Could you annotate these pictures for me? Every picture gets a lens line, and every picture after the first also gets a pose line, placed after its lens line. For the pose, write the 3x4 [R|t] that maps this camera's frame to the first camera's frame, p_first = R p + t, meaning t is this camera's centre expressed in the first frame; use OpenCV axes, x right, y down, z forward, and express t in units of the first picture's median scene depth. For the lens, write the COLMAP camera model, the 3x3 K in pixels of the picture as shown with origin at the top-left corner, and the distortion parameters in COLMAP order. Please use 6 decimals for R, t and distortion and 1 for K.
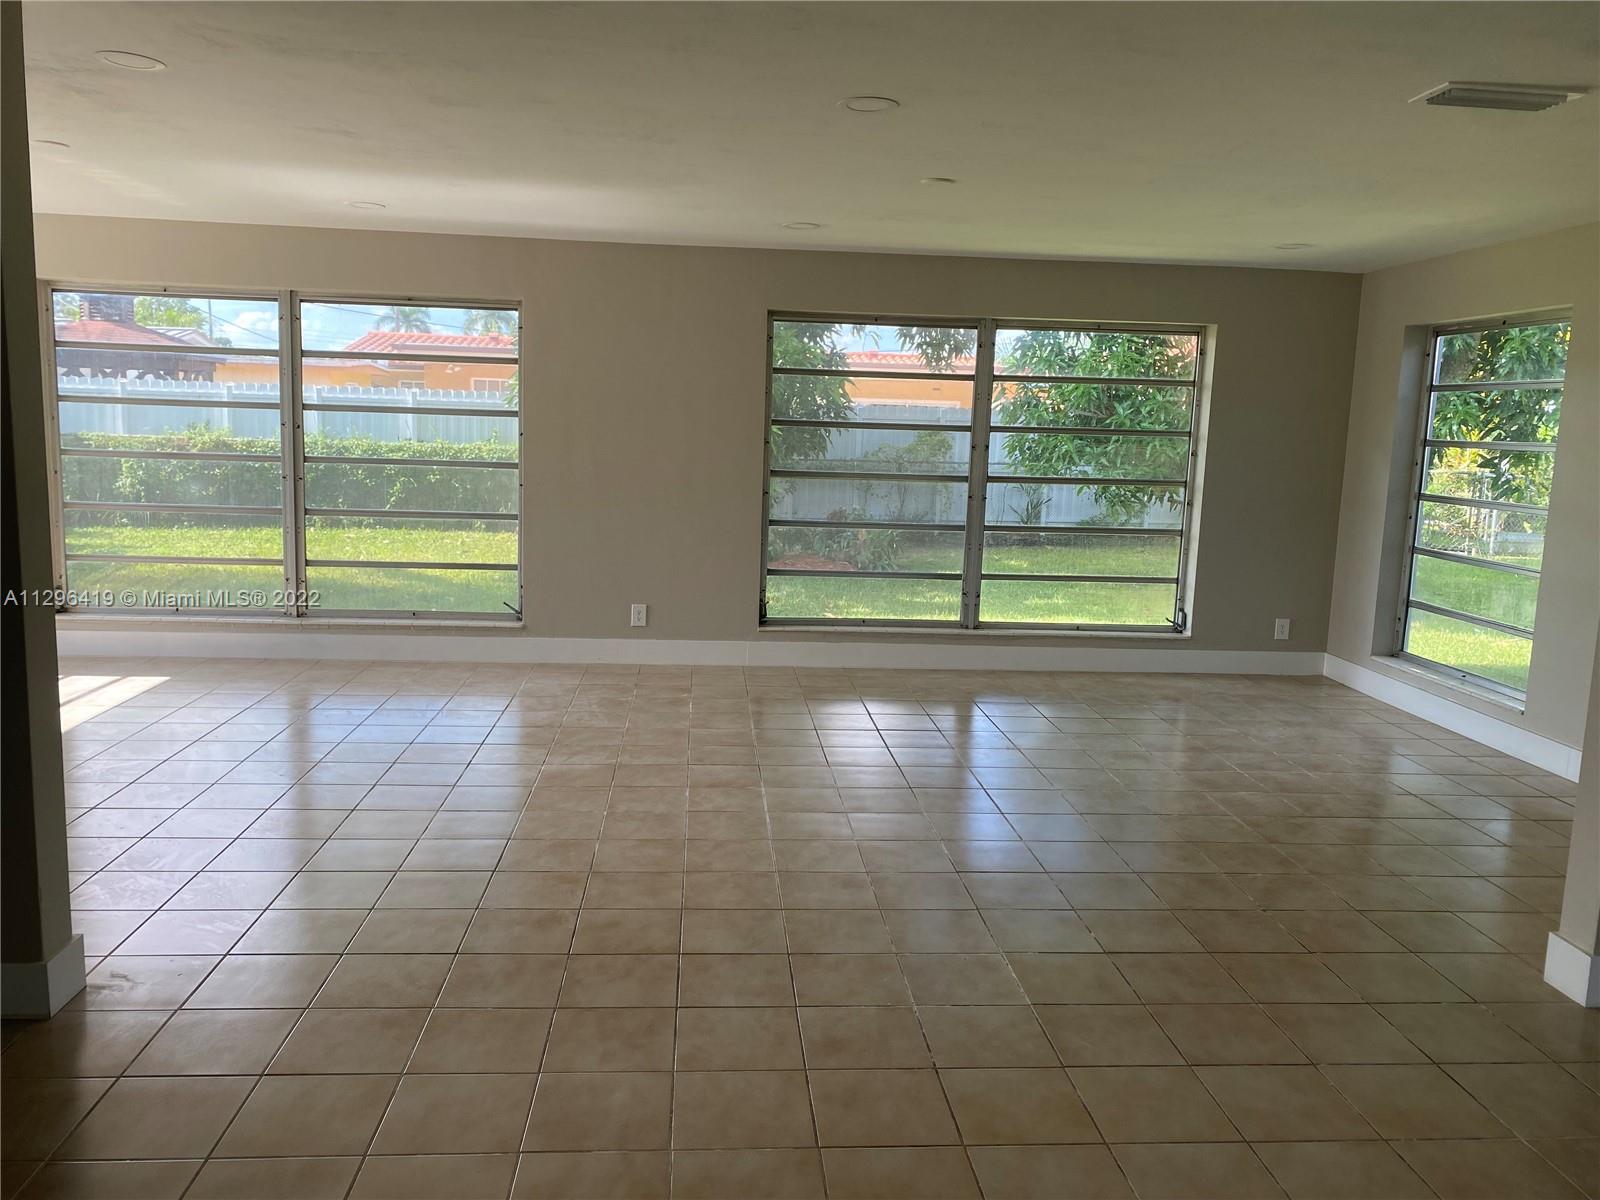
lens RADIAL K [[1203.9, 0, 771.0], [0, 1203.9, 600.1], [0, 0, 1]] dist [0.086445, -0.257199]
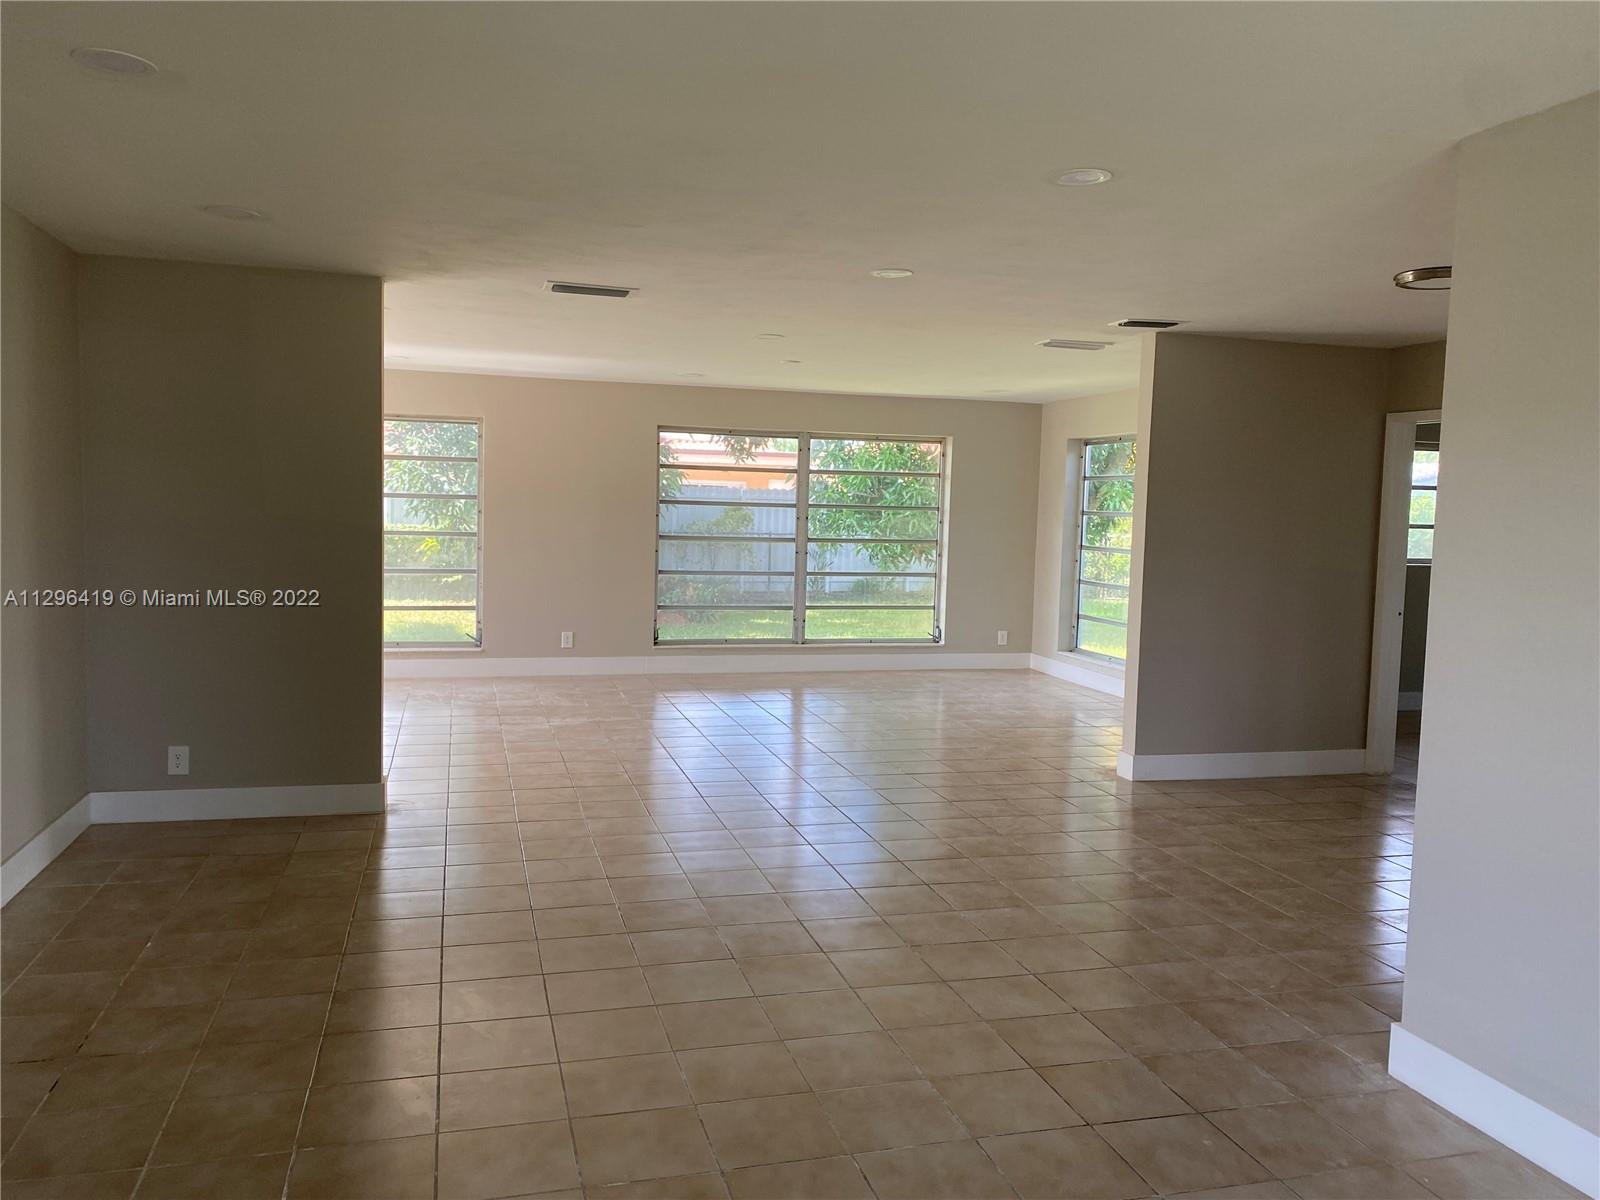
lens RADIAL K [[1203.9, 0, 771.0], [0, 1203.9, 600.1], [0, 0, 1]] dist [0.086445, -0.257199]
pose [[0.981594, -0.020941, 0.189829, -0.142008], [0.032823, 0.997678, -0.059669, 0.057341], [-0.188138, 0.064801, 0.980002, -0.412890]]
